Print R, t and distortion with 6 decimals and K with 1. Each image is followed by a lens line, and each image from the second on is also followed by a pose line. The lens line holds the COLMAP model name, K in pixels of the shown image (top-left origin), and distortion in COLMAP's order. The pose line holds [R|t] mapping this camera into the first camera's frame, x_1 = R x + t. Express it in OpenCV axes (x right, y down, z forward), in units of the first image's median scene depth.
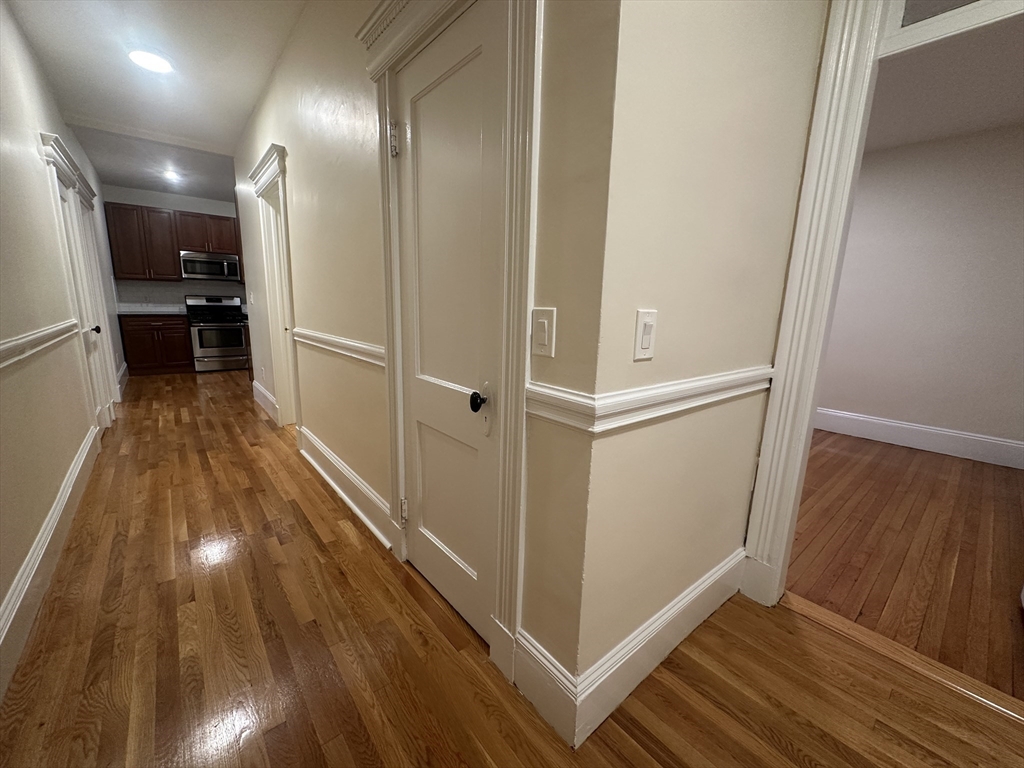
lens RADIAL K [[410.3, 0, 509.0], [0, 410.3, 387.6], [0, 0, 1]] dist [-0.001866, 0.000058]
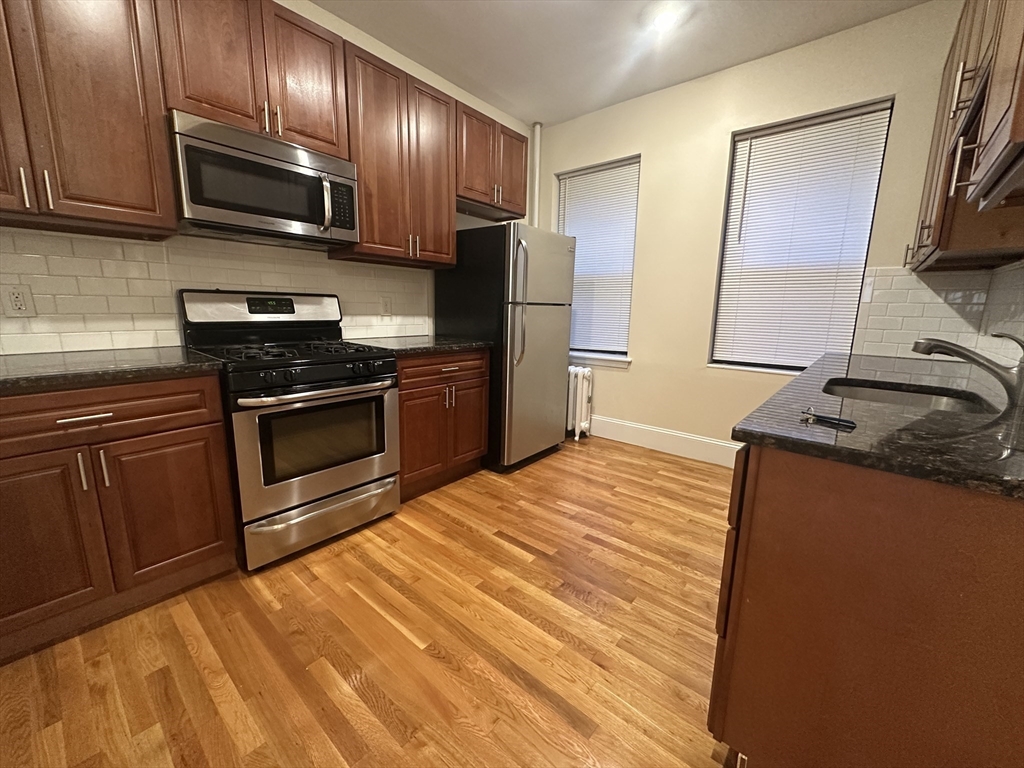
lens RADIAL K [[410.3, 0, 516.5], [0, 410.3, 381.3], [0, 0, 1]] dist [-0.001866, 0.000058]
pose [[0.987388, -0.049907, 0.150248, -0.564804], [0.051314, 0.998667, -0.005501, -0.138387], [-0.149773, 0.013142, 0.988633, 0.637573]]
